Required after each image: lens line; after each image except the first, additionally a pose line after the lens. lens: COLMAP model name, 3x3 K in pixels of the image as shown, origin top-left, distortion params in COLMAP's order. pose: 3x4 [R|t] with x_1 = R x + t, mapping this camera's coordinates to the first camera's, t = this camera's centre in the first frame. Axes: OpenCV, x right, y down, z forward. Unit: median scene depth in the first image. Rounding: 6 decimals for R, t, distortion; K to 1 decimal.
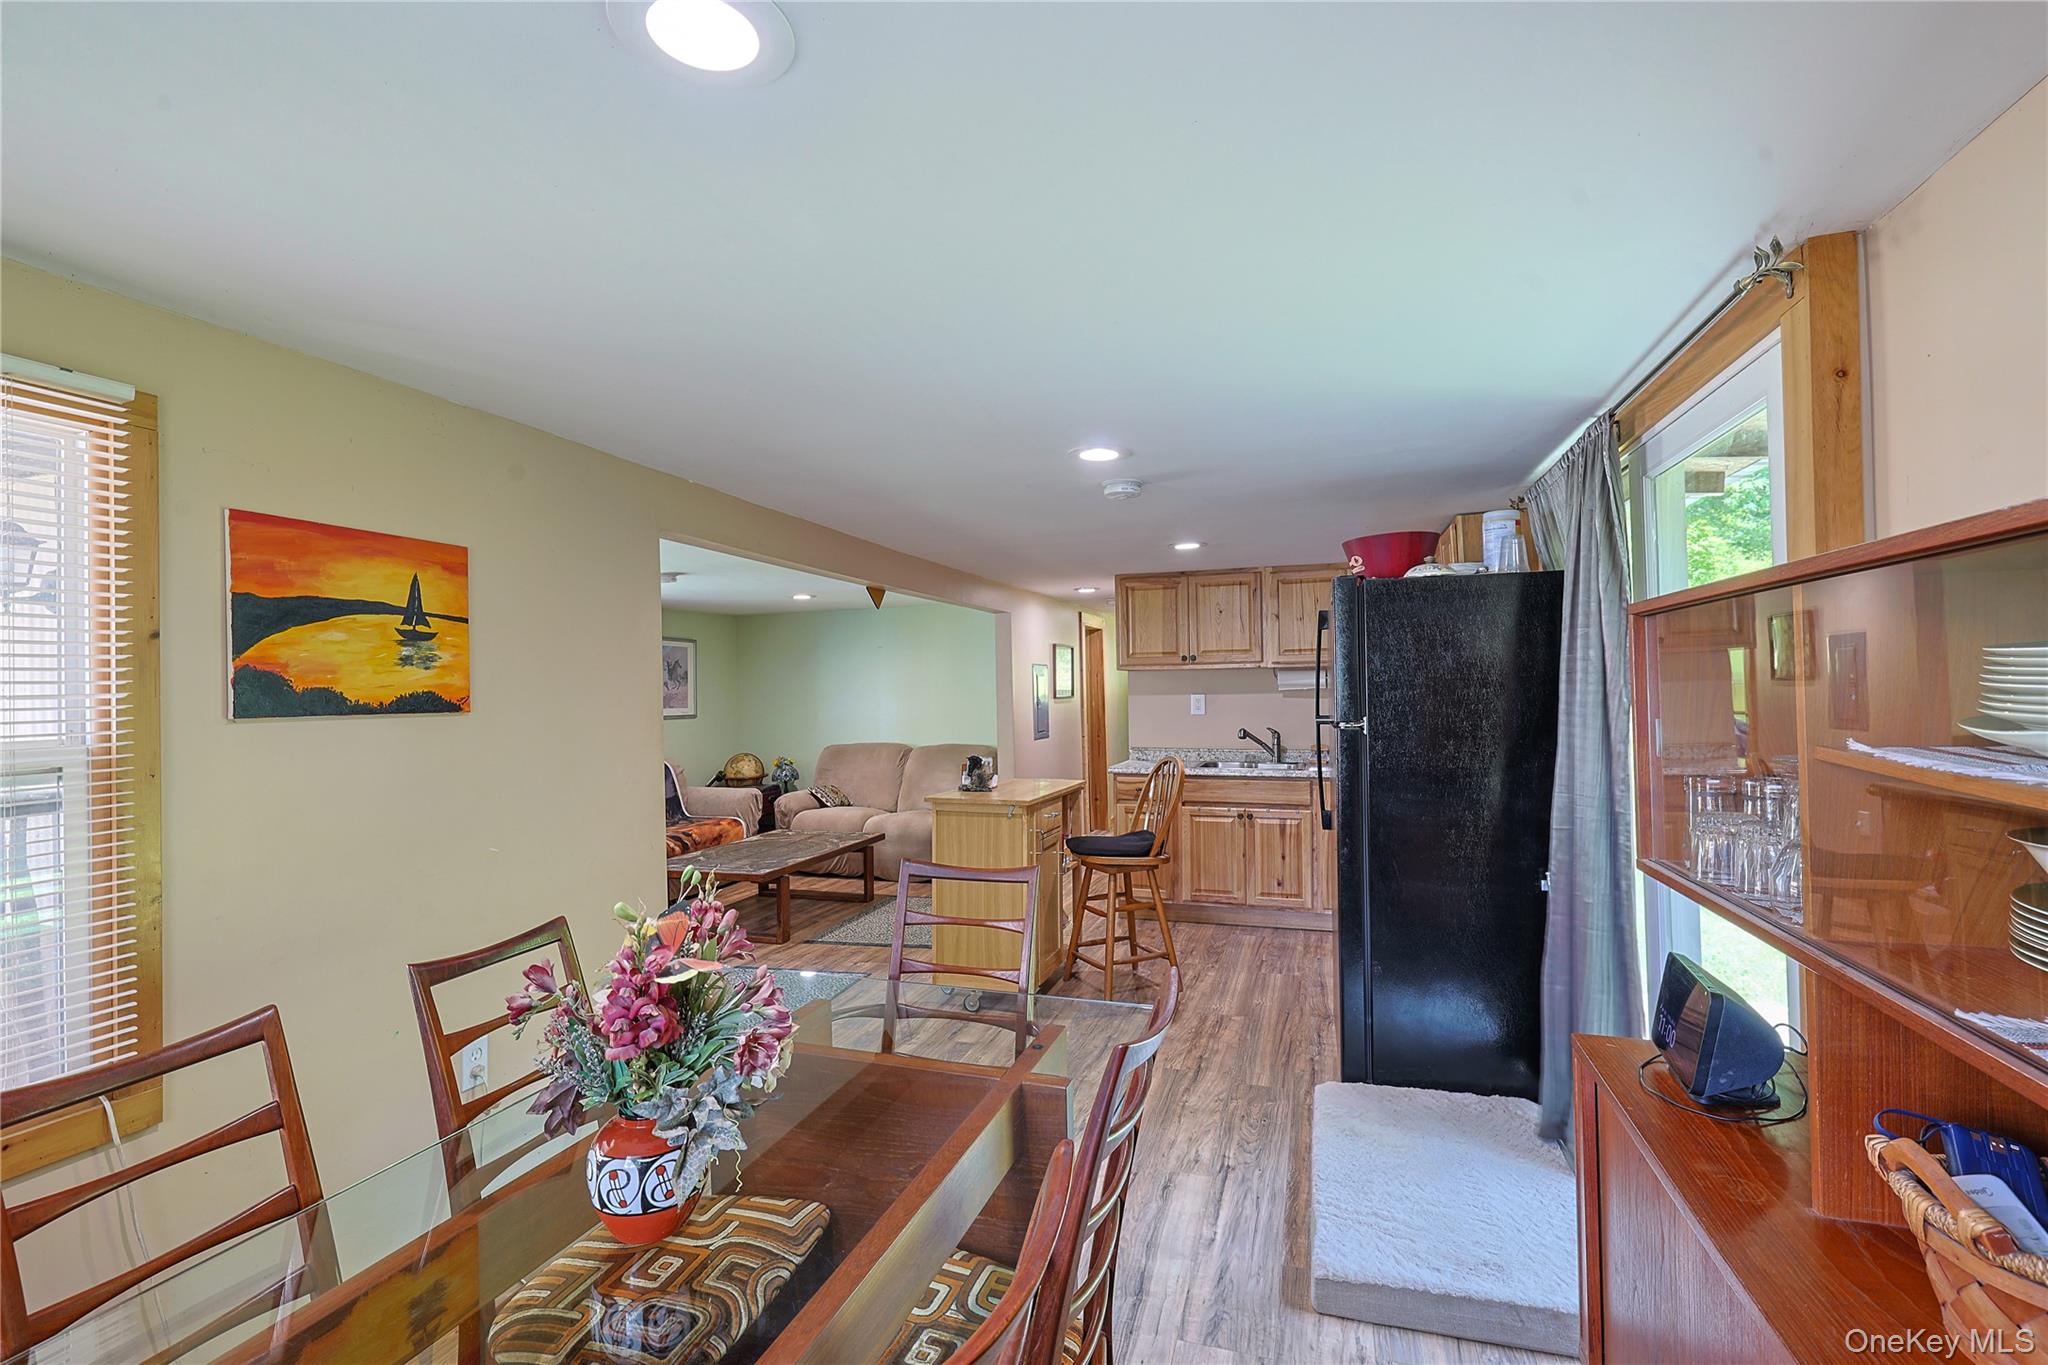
lens RADIAL K [[906.4, 0, 1027.2], [0, 906.4, 680.0], [0, 0, 1]] dist [-0.003504, 0.000962]
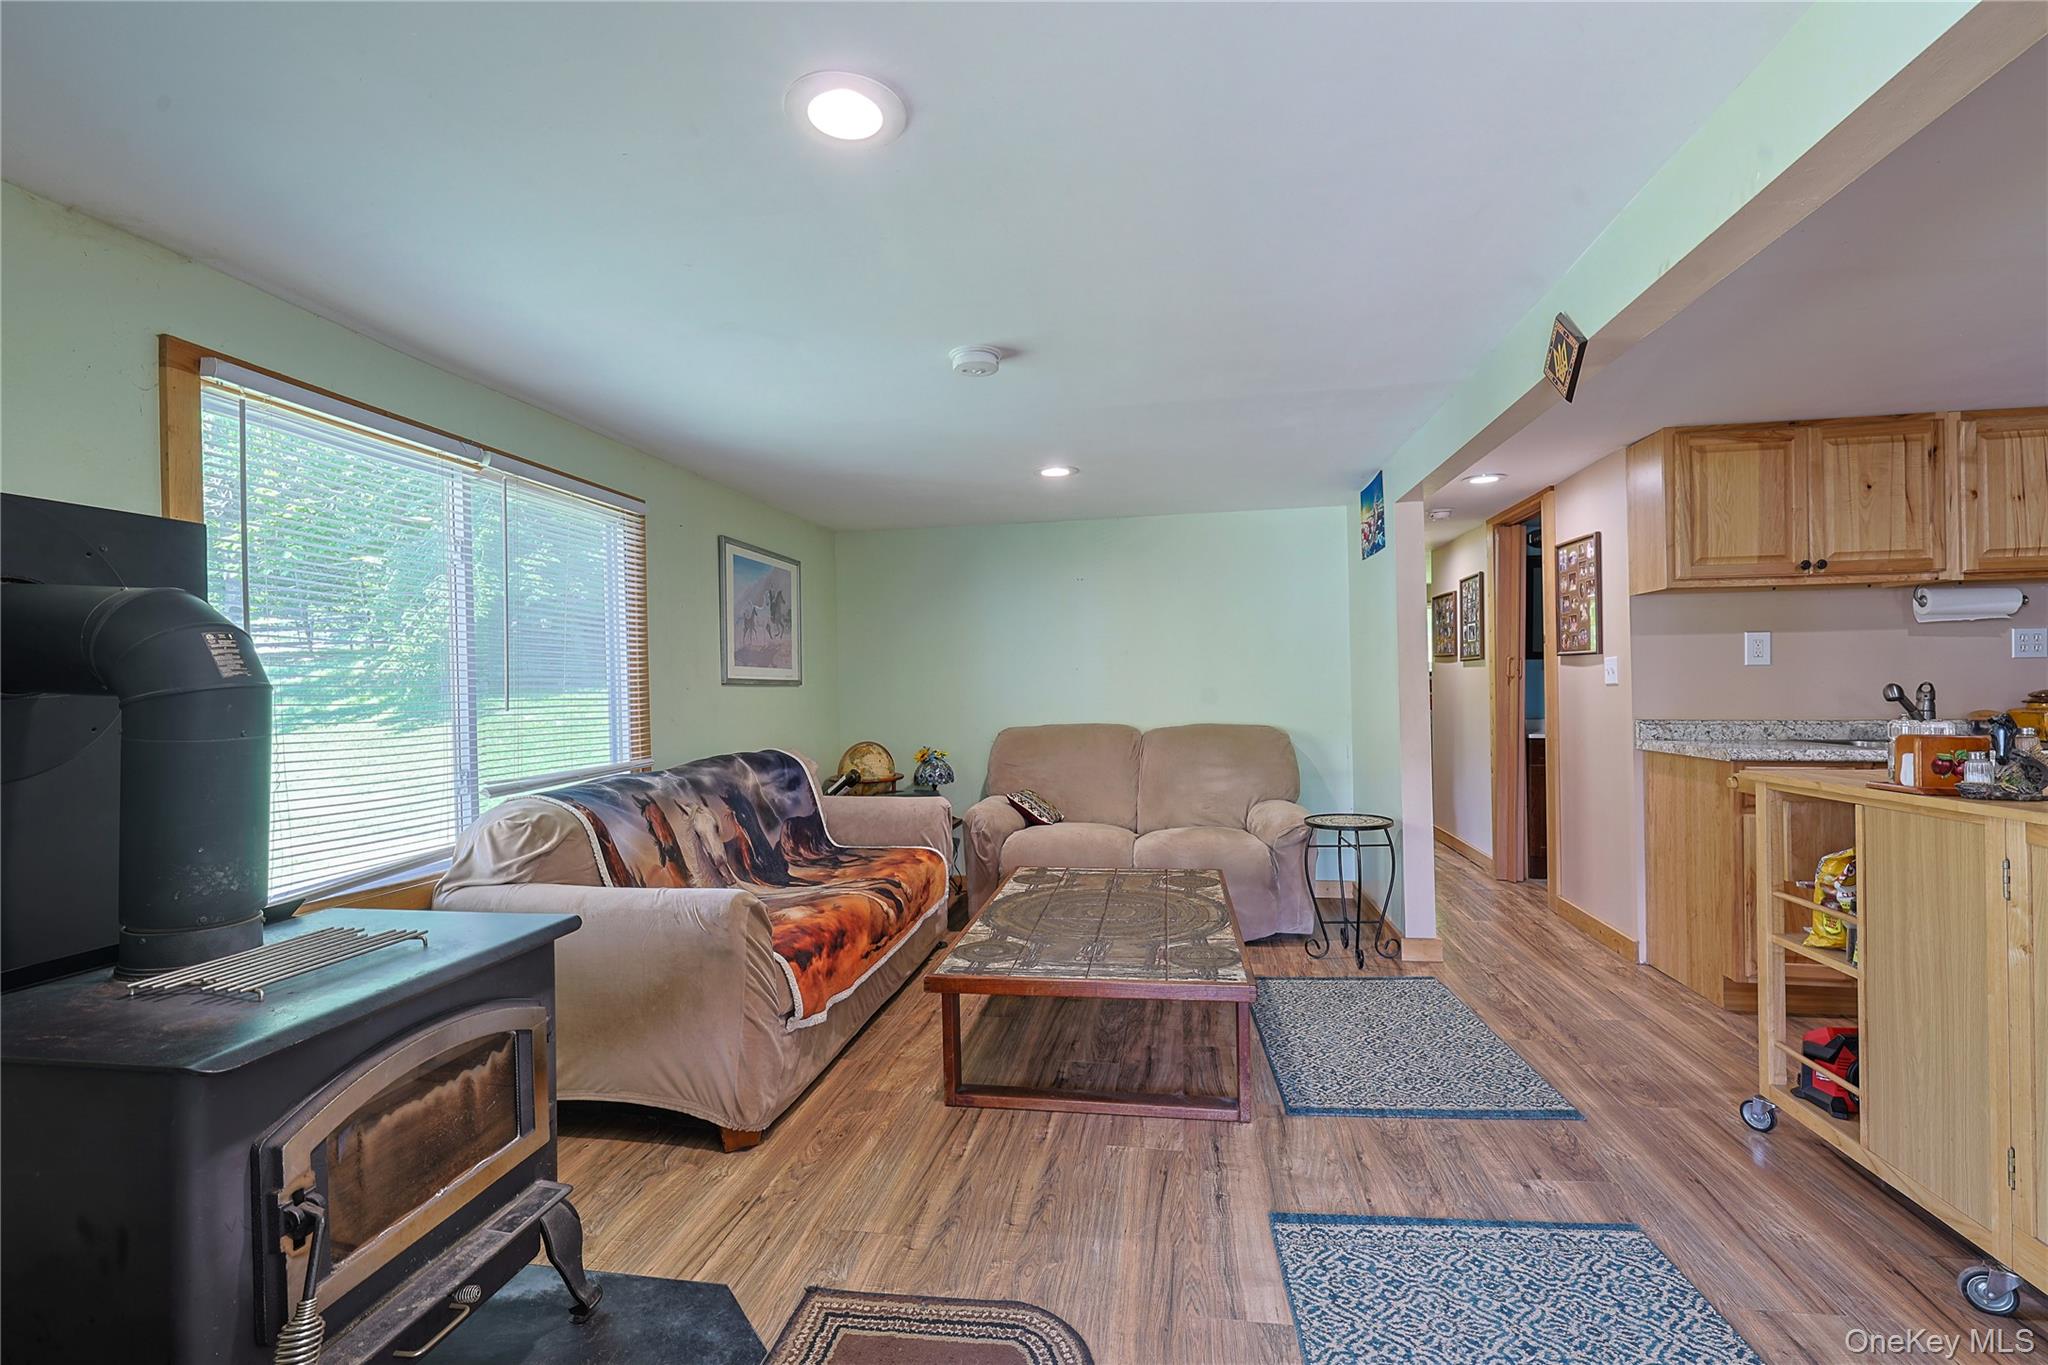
lens RADIAL K [[906.4, 0, 1030.1], [0, 906.4, 686.8], [0, 0, 1]] dist [-0.003504, 0.000962]
pose [[0.988897, -0.000820, 0.148599, -0.328082], [-0.000538, 0.999958, 0.009096, 0.039768], [-0.148600, -0.009075, 0.988856, 0.388341]]
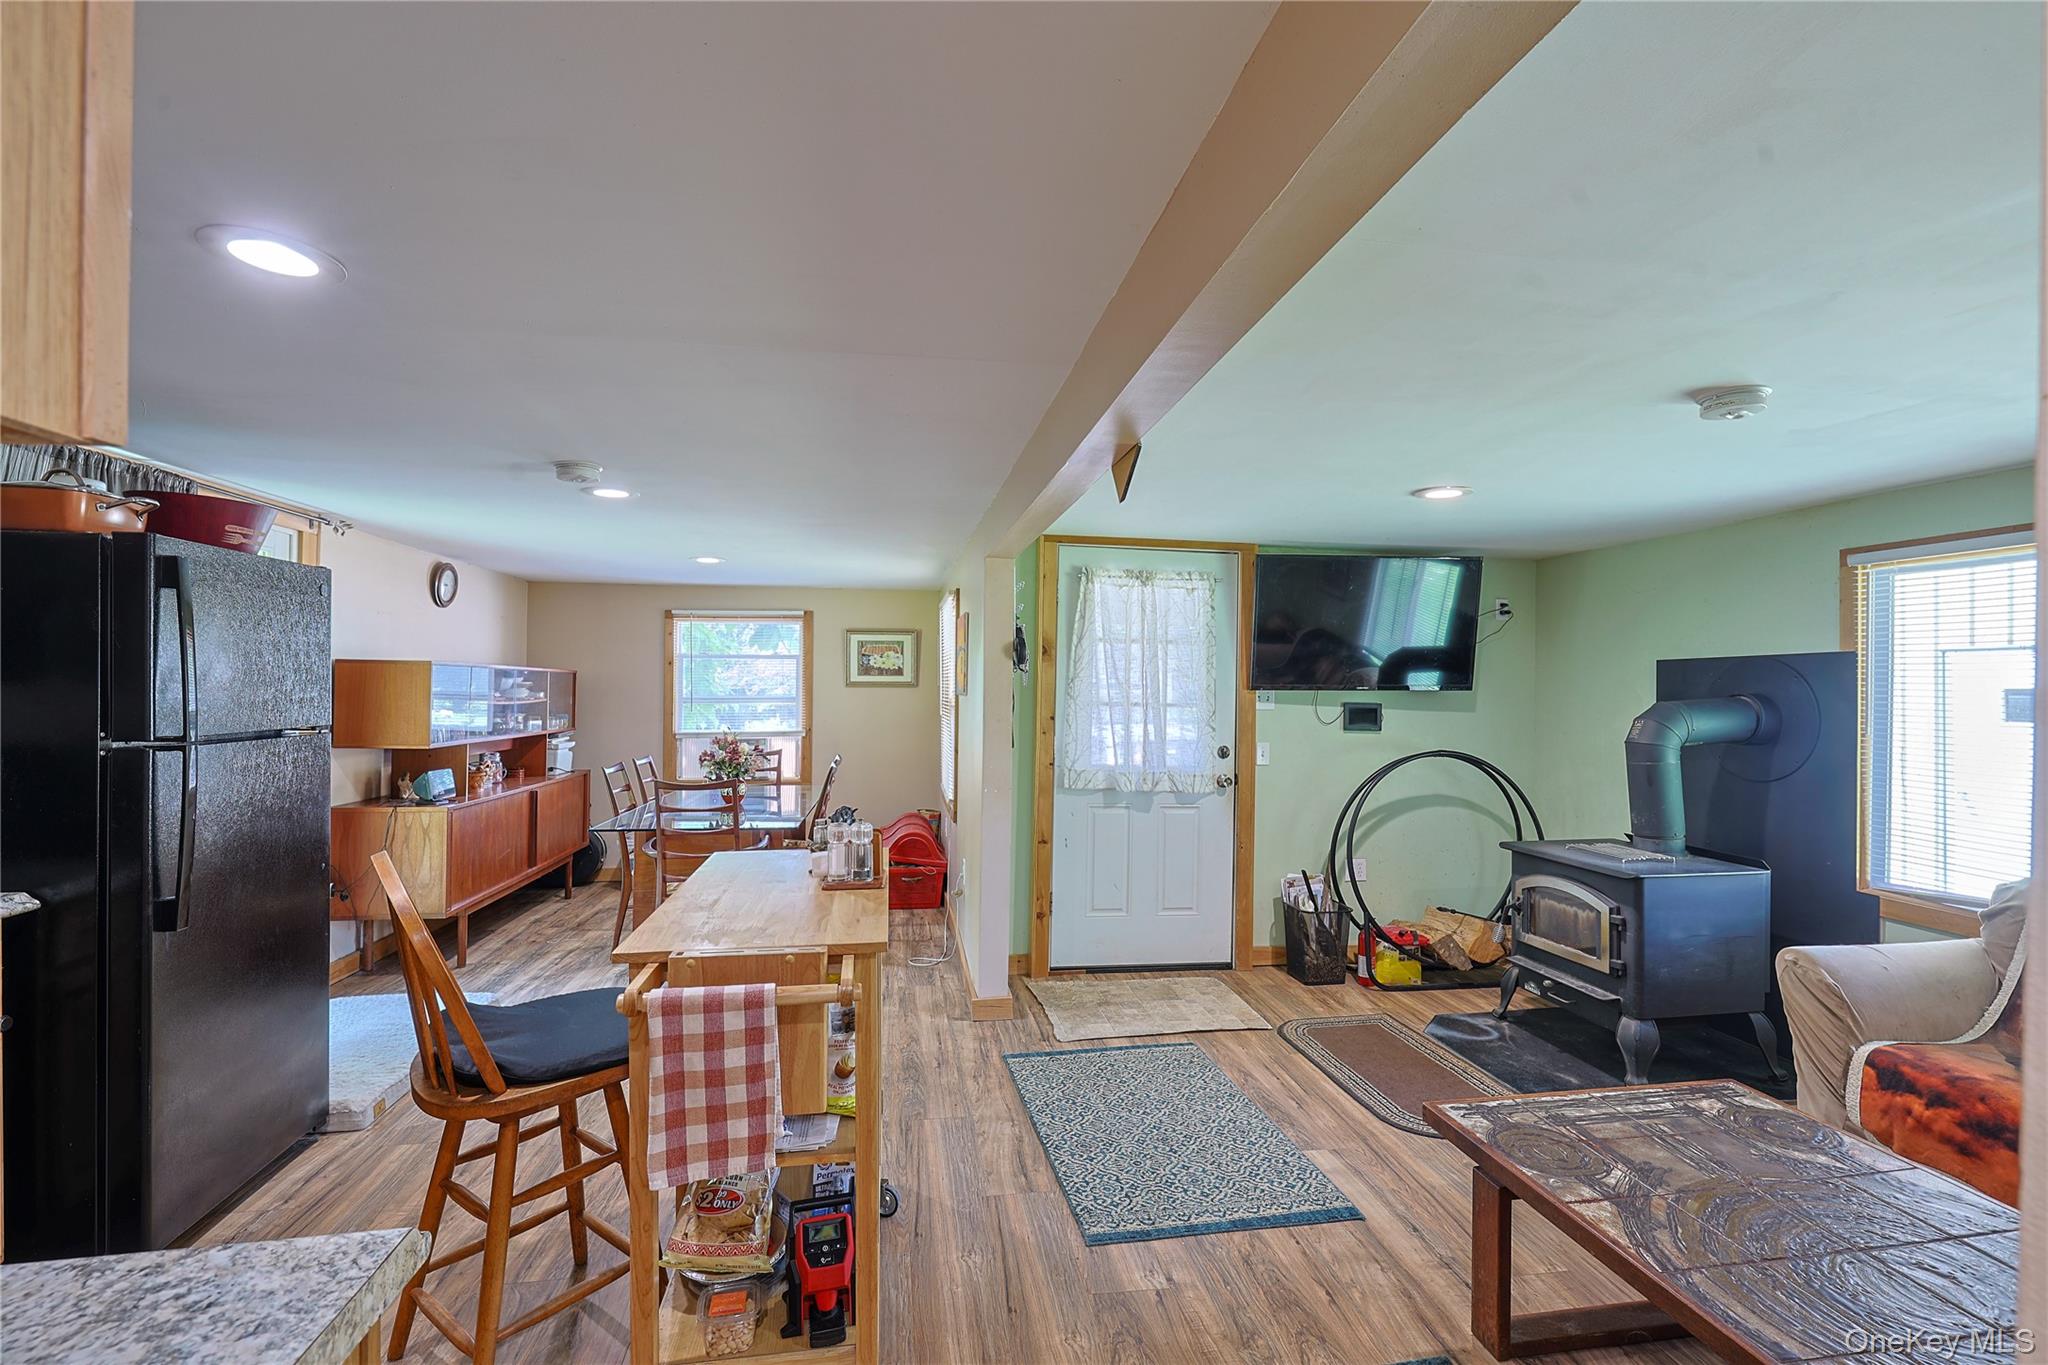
lens RADIAL K [[906.4, 0, 1024.3], [0, 906.4, 690.4], [0, 0, 1]] dist [-0.003504, 0.000962]
pose [[-0.892393, 0.012345, -0.451091, 0.053553], [0.014016, 0.999902, -0.000364, 0.008493], [0.451042, -0.006648, -0.892478, 0.904438]]
